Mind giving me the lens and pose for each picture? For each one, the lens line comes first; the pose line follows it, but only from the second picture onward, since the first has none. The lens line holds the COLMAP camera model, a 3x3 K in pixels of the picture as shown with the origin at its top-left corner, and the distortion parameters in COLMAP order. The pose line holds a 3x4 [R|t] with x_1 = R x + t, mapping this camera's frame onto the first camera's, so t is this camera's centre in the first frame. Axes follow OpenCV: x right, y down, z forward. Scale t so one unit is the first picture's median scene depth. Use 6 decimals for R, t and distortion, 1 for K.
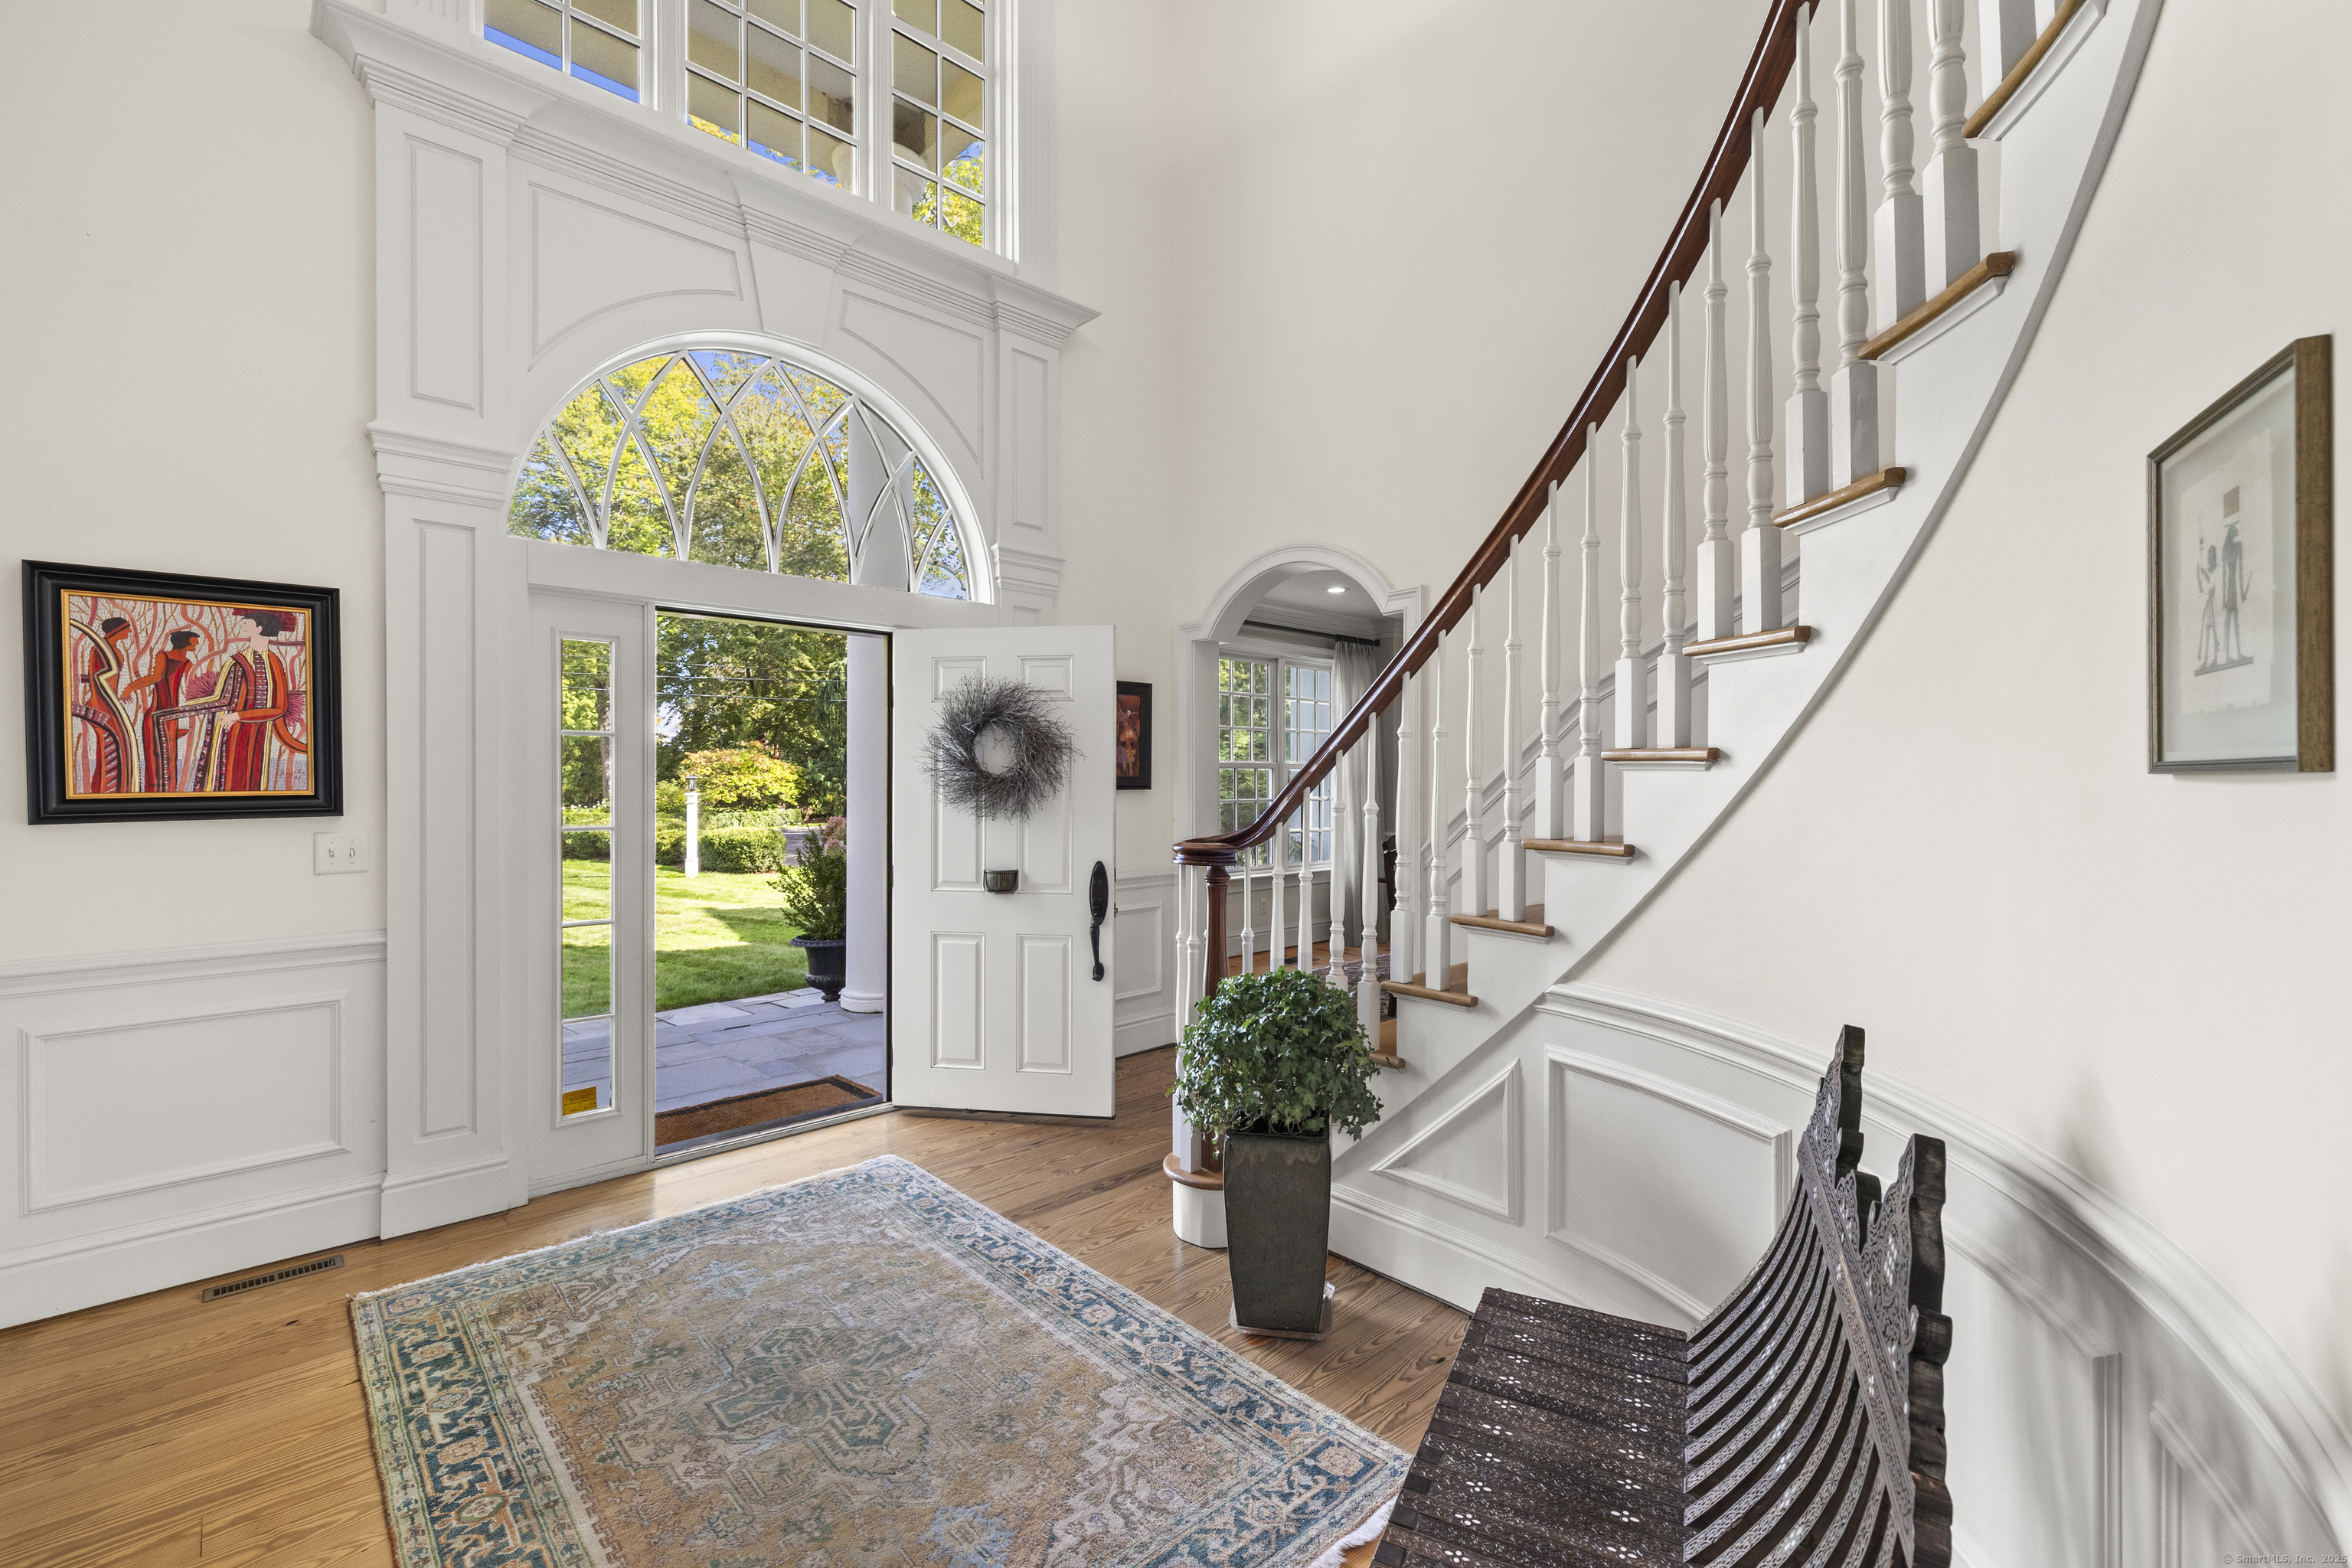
lens RADIAL K [[1006.3, 0, 1165.3], [0, 1006.3, 775.3], [0, 0, 1]] dist [0.000962, 0.000408]
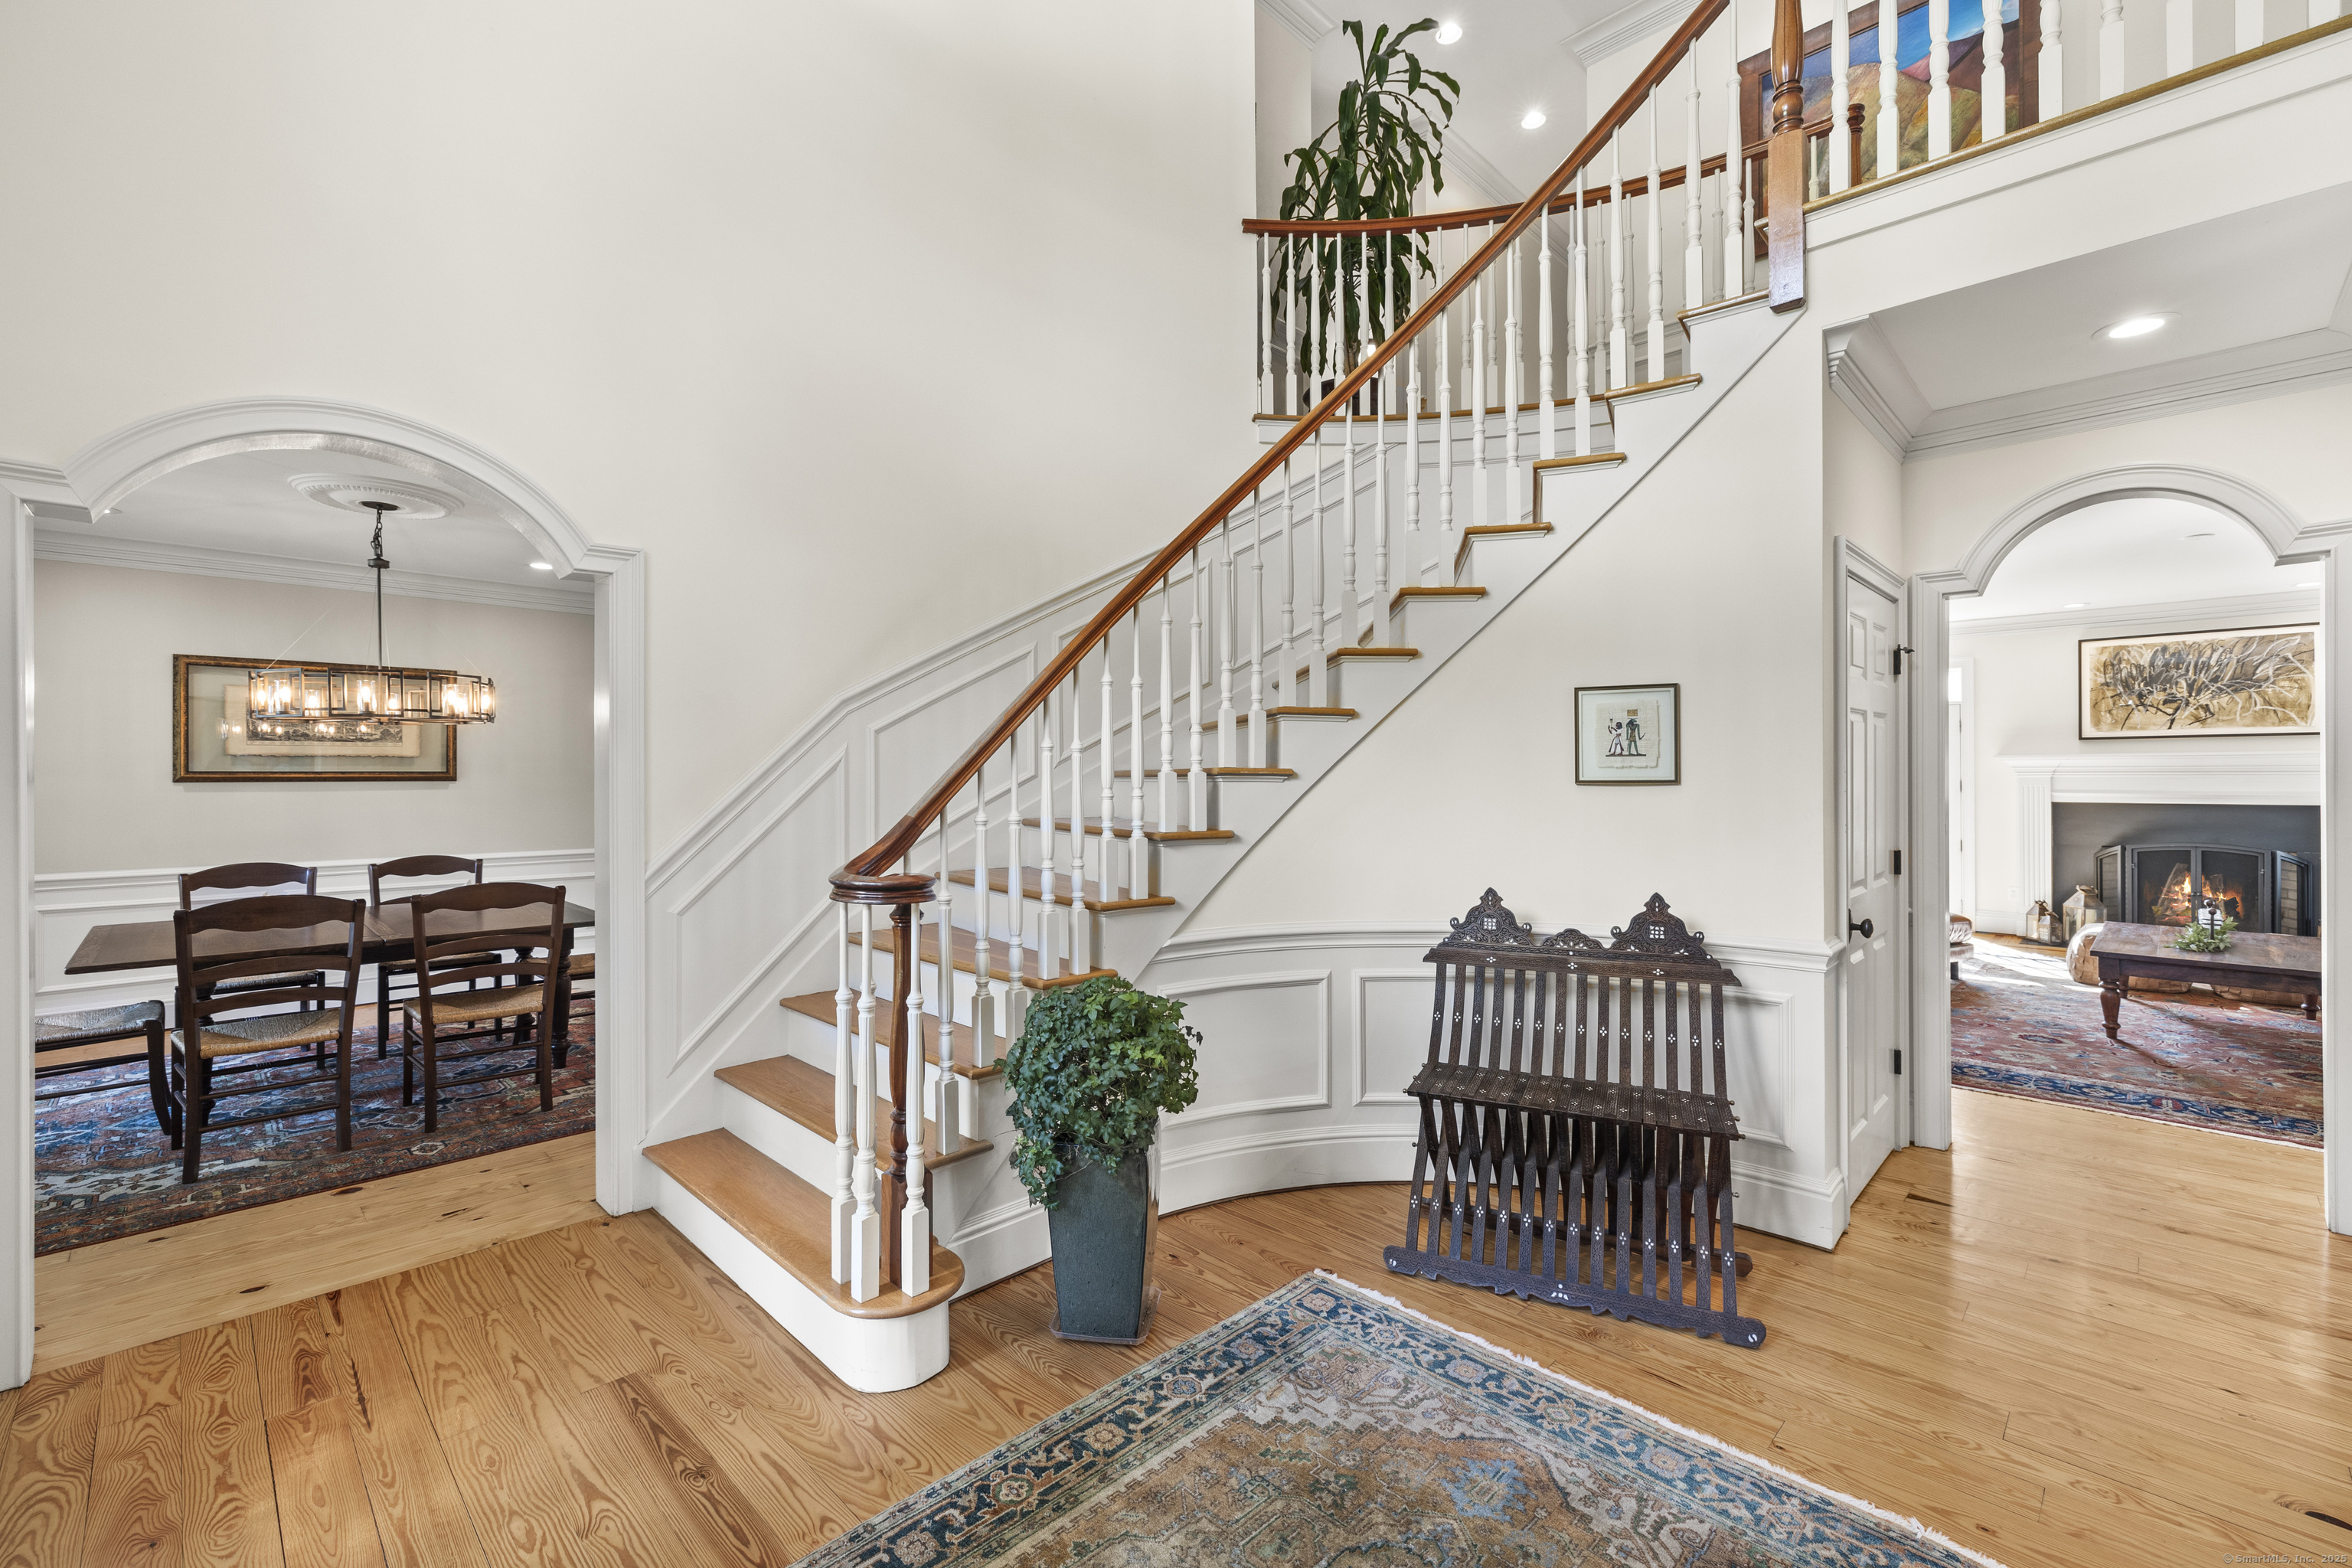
lens RADIAL K [[1006.3, 0, 1155.7], [0, 1006.3, 790.4], [0, 0, 1]] dist [0.000962, 0.000408]
pose [[-0.039334, -0.005901, 0.999209, -1.047814], [0.001868, 0.999980, 0.005979, -0.002609], [-0.999224, 0.002102, -0.039322, 1.160615]]
